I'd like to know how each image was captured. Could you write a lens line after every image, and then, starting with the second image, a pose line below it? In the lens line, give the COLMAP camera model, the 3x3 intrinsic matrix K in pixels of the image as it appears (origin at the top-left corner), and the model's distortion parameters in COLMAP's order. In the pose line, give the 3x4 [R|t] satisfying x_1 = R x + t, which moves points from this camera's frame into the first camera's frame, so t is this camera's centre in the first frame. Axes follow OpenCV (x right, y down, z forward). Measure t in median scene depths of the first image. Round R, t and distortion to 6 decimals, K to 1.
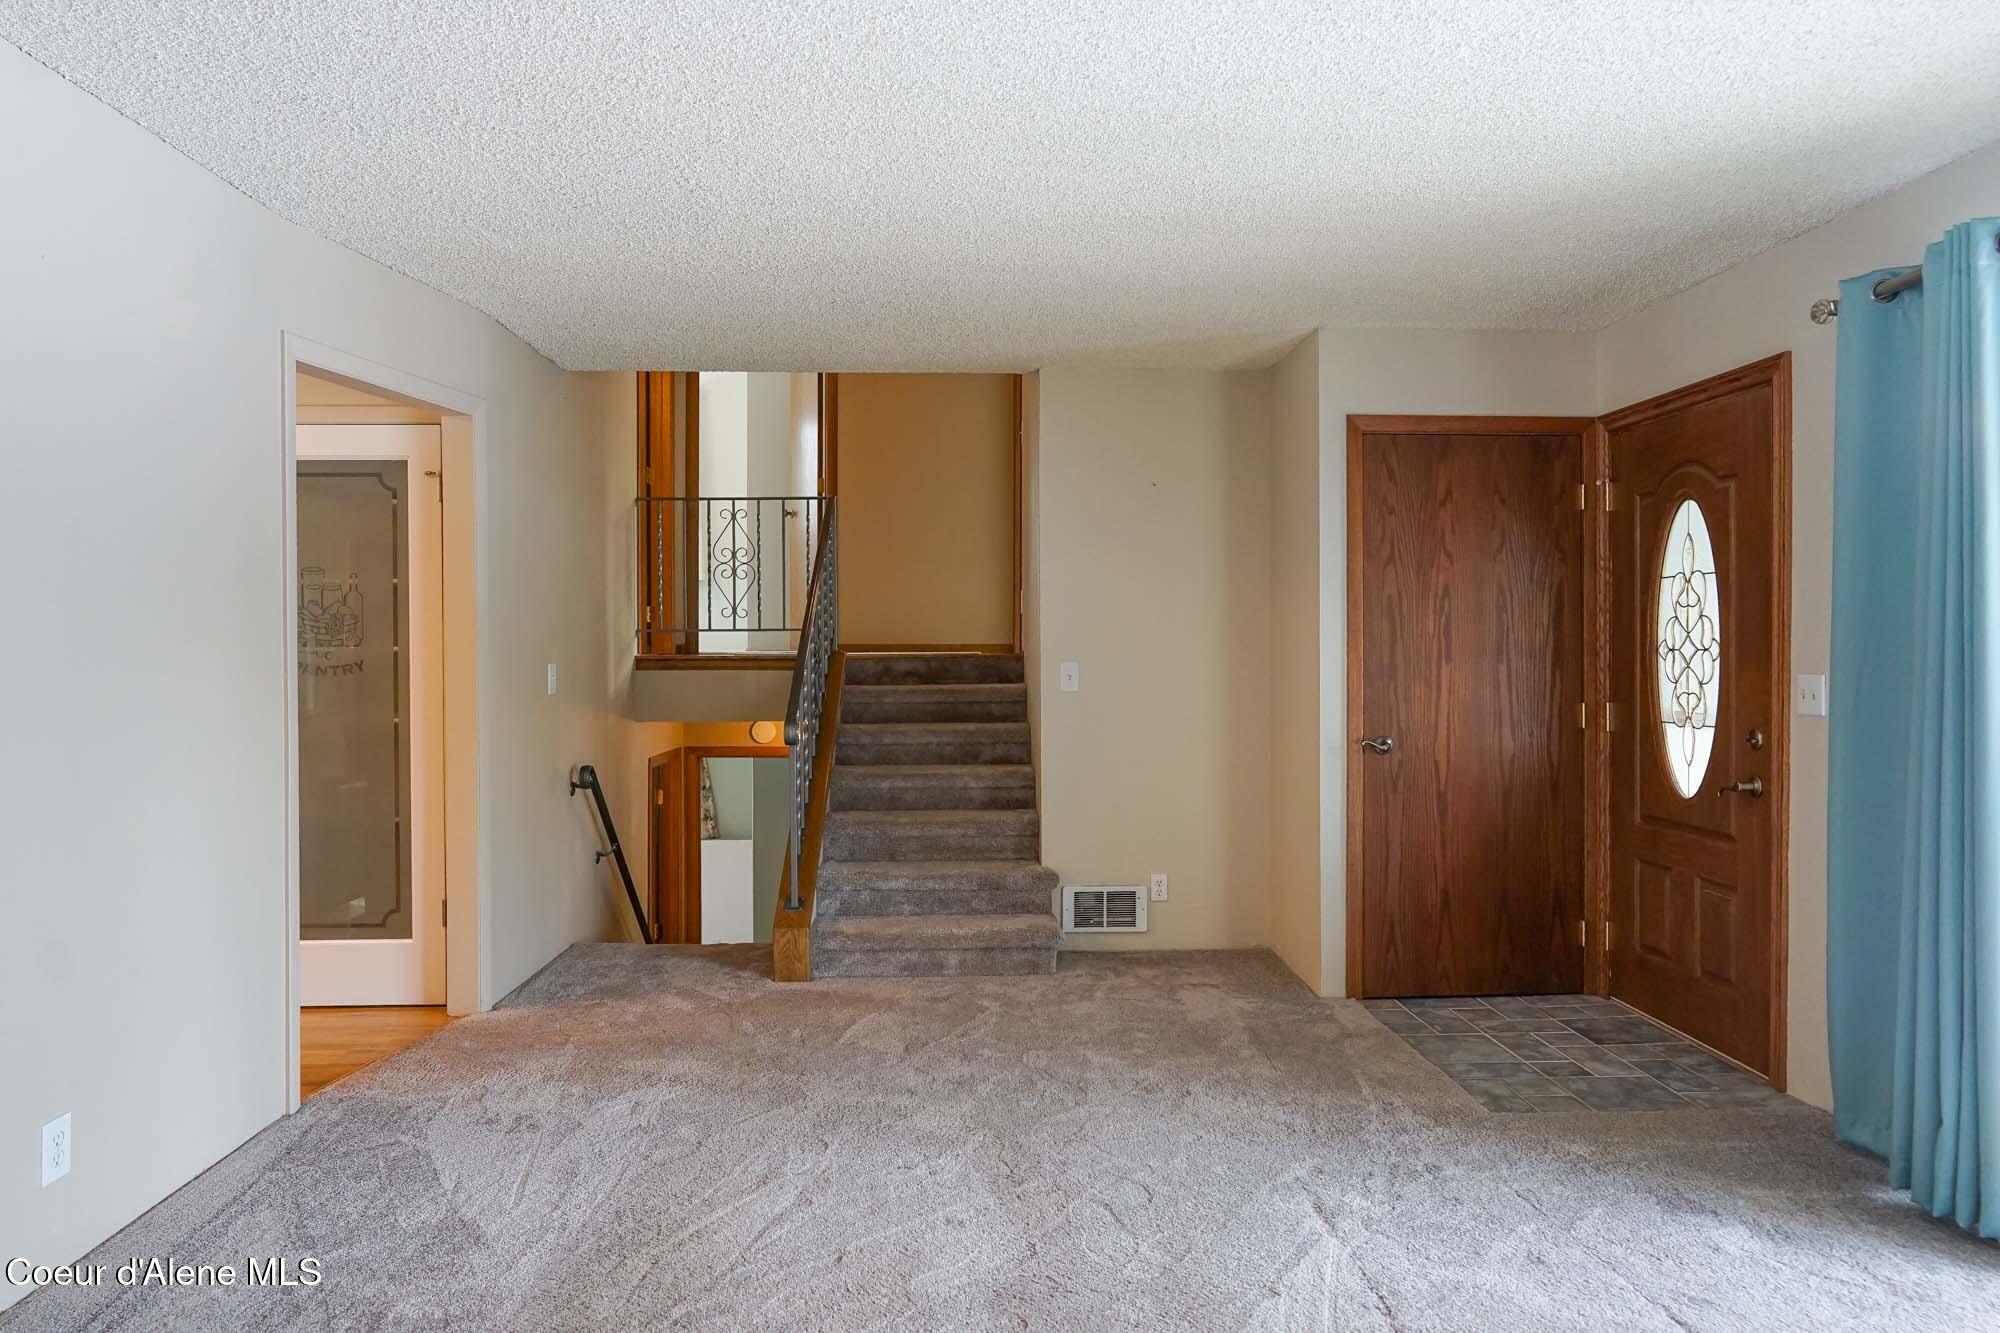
lens RADIAL K [[1319.5, 0, 1000.0], [0, 1319.5, 666.5], [0, 0, 1]] dist [-0.051691, 0.059836]
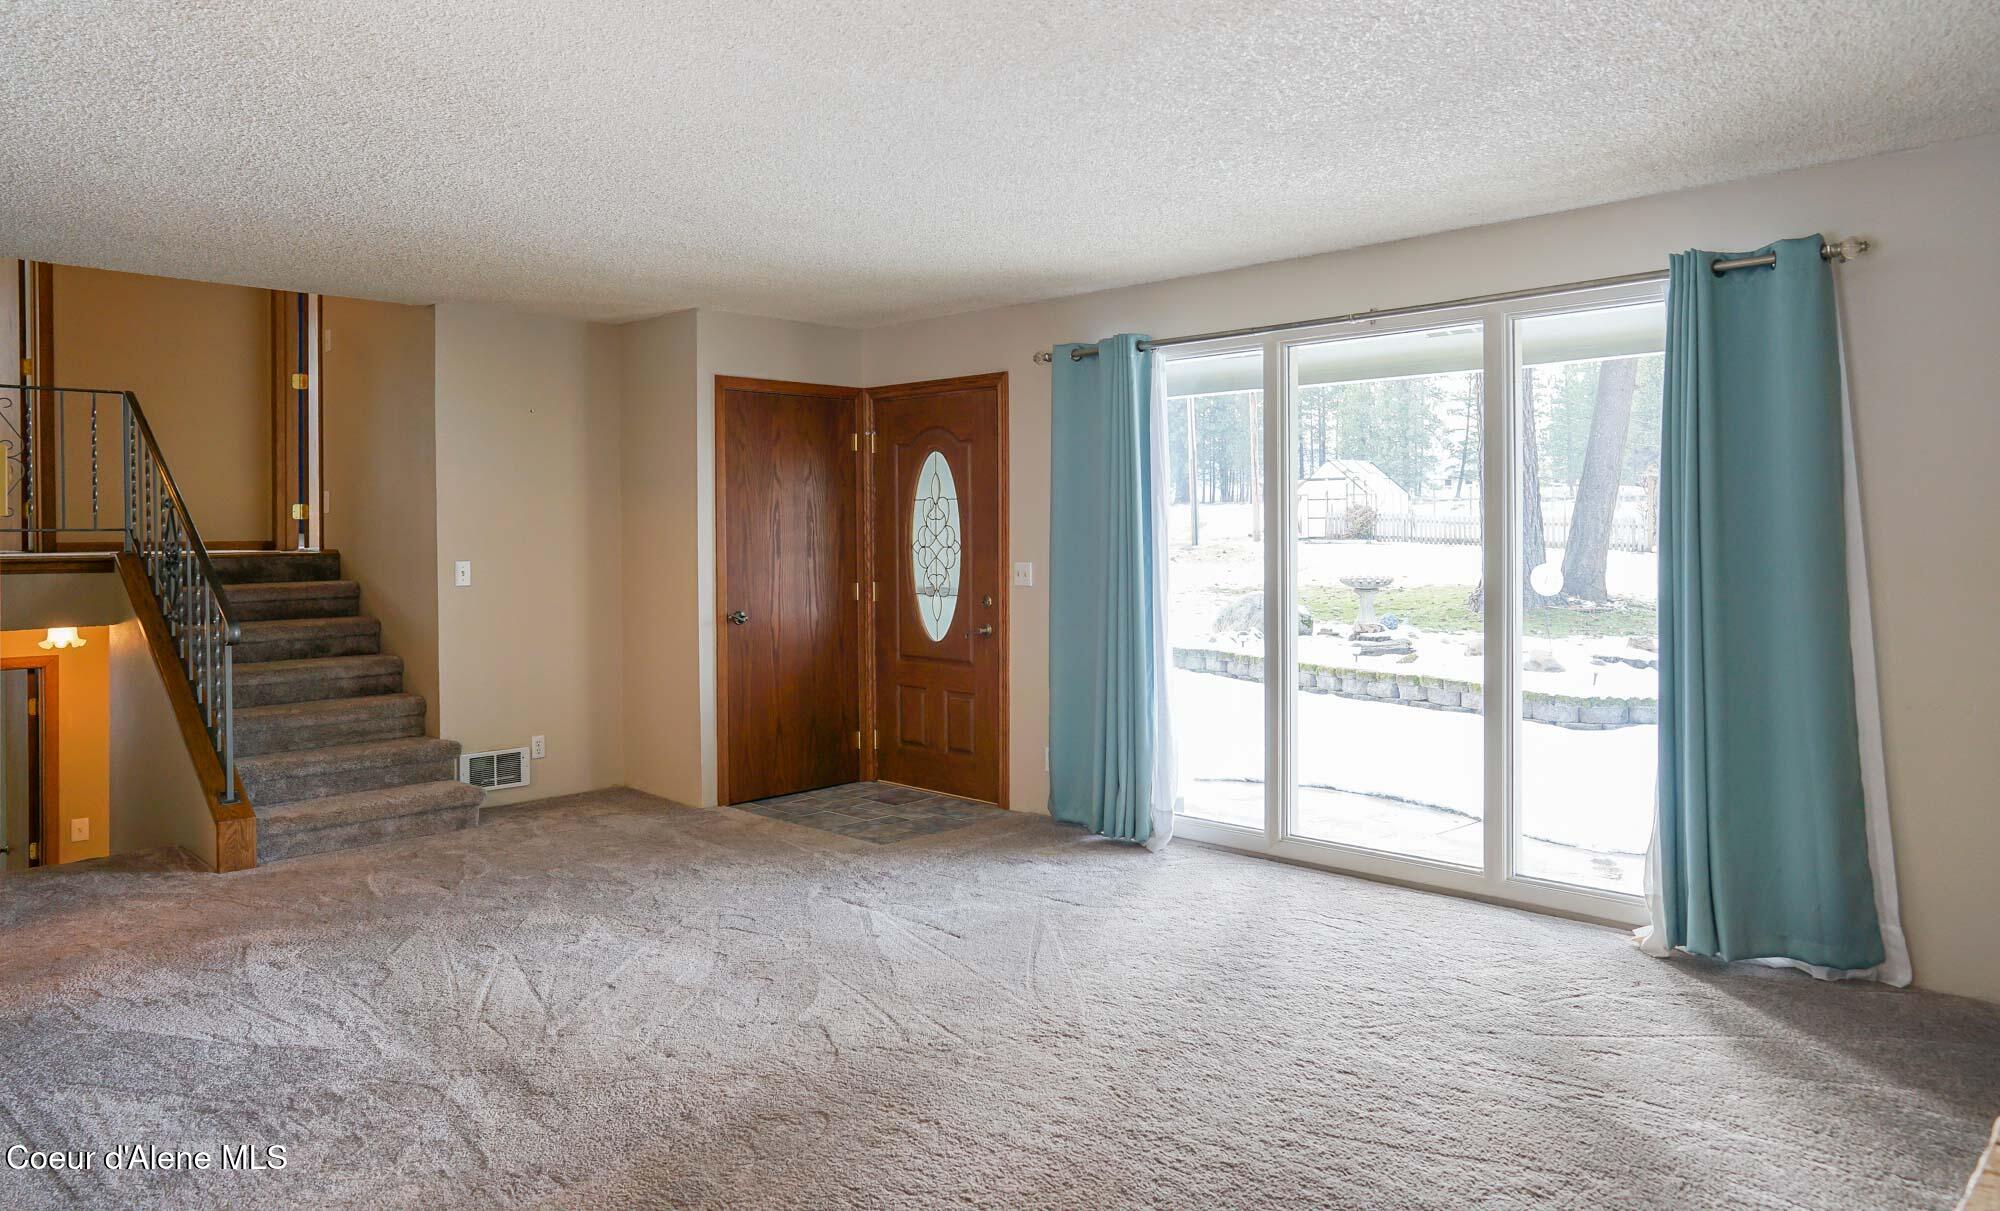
lens RADIAL K [[1329.8, 0, 1000.7], [0, 1329.8, 565.6], [0, 0, 1]] dist [0.000617, 0.003736]
pose [[0.730591, -0.019585, 0.682535, -0.453341], [0.011655, 0.999801, 0.016213, -0.013785], [-0.682716, -0.003890, 0.730673, -0.197684]]
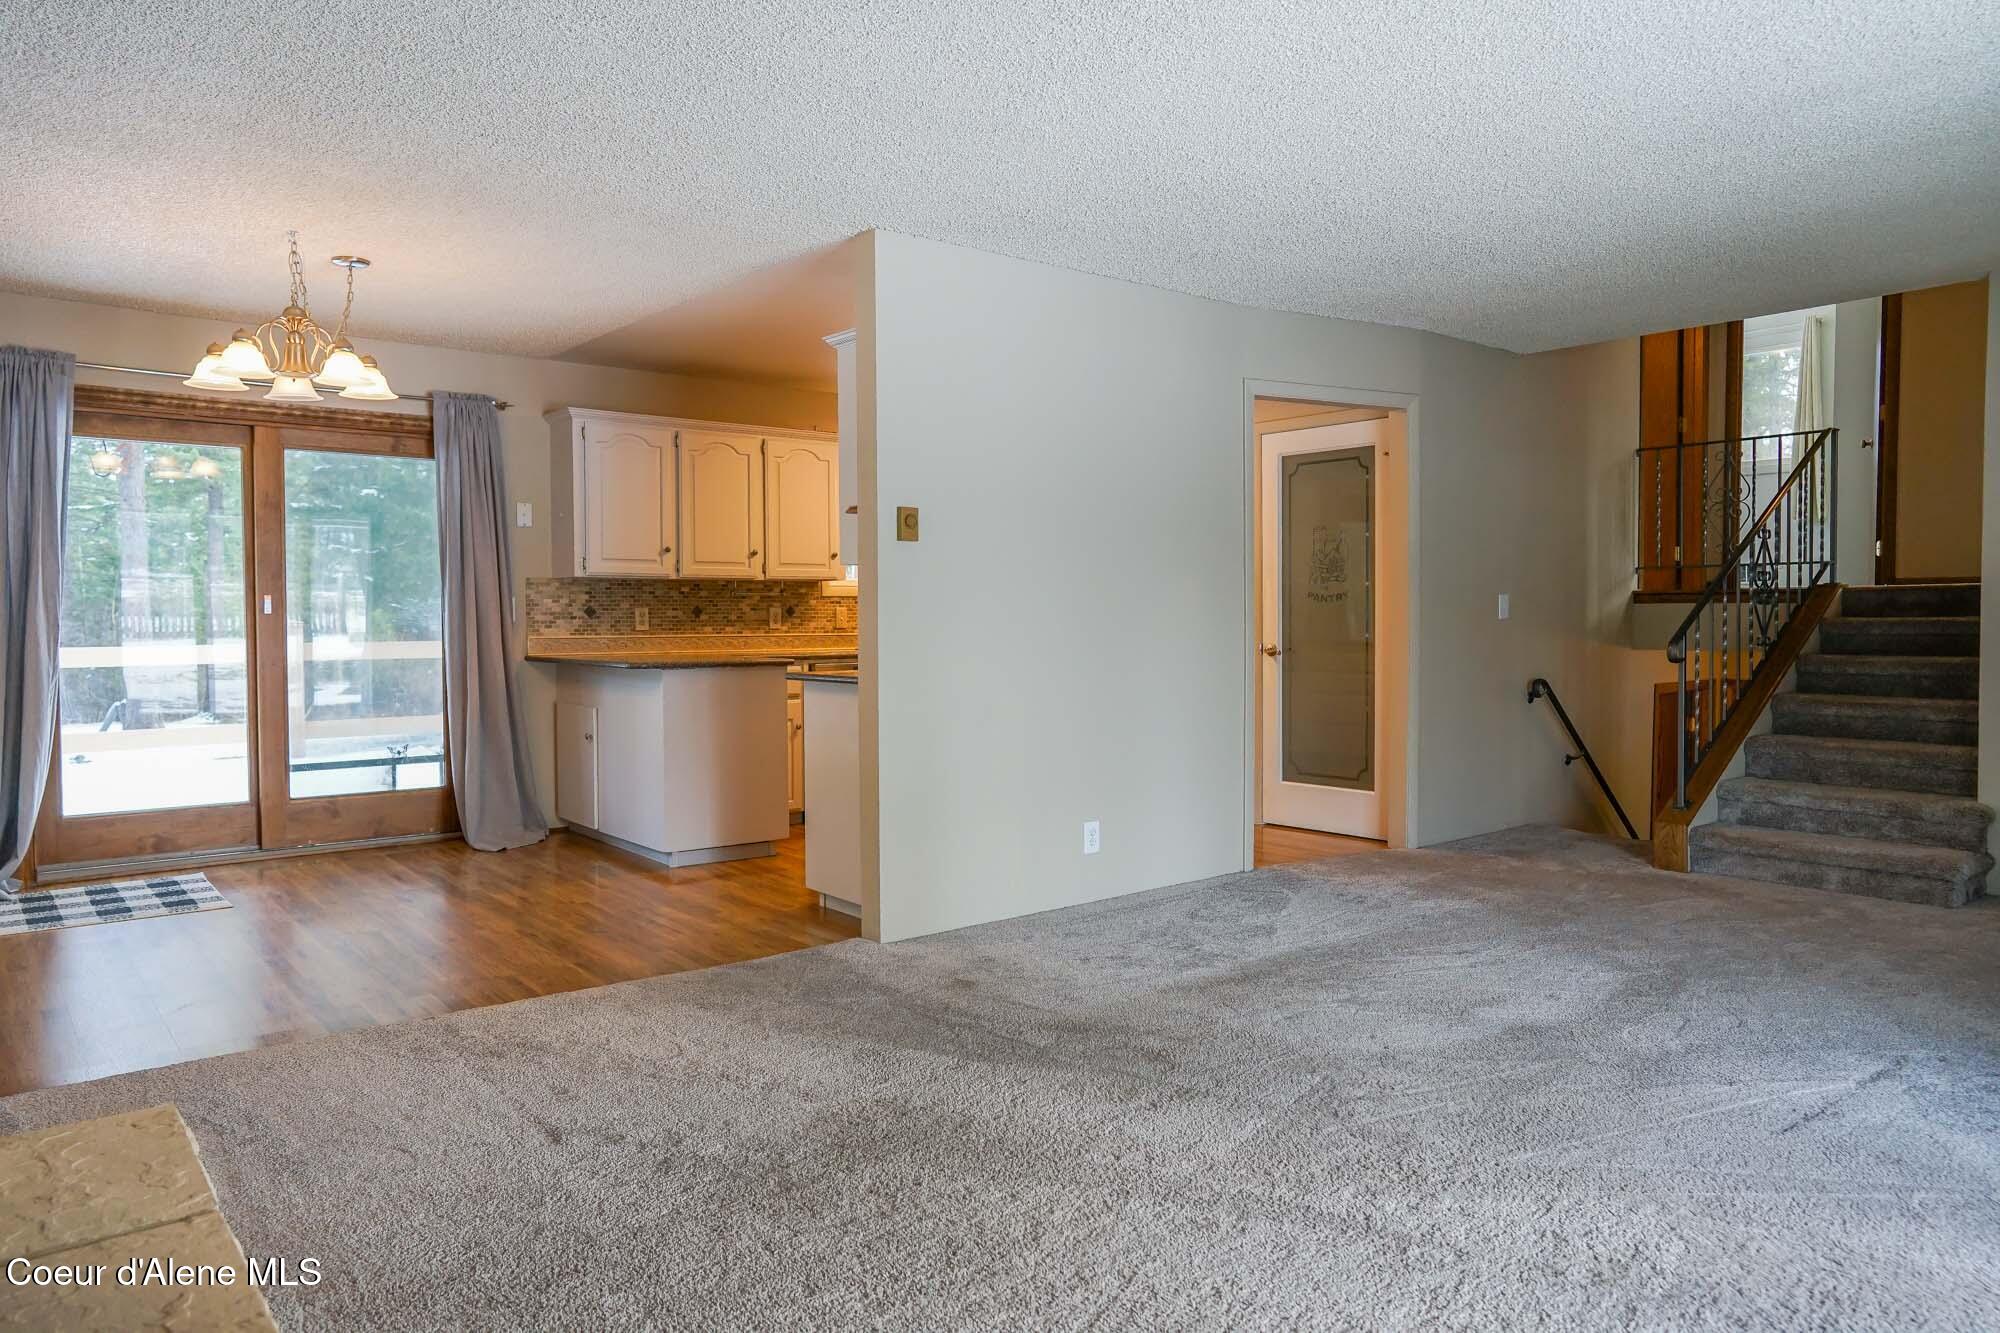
lens RADIAL K [[1319.5, 0, 1000.0], [0, 1319.5, 666.5], [0, 0, 1]] dist [-0.051691, 0.059836]
pose [[0.596232, 0.033607, -0.802109, 0.414808], [-0.007160, 0.999306, 0.036547, 0.027331], [0.802781, -0.016048, 0.596059, -0.143307]]
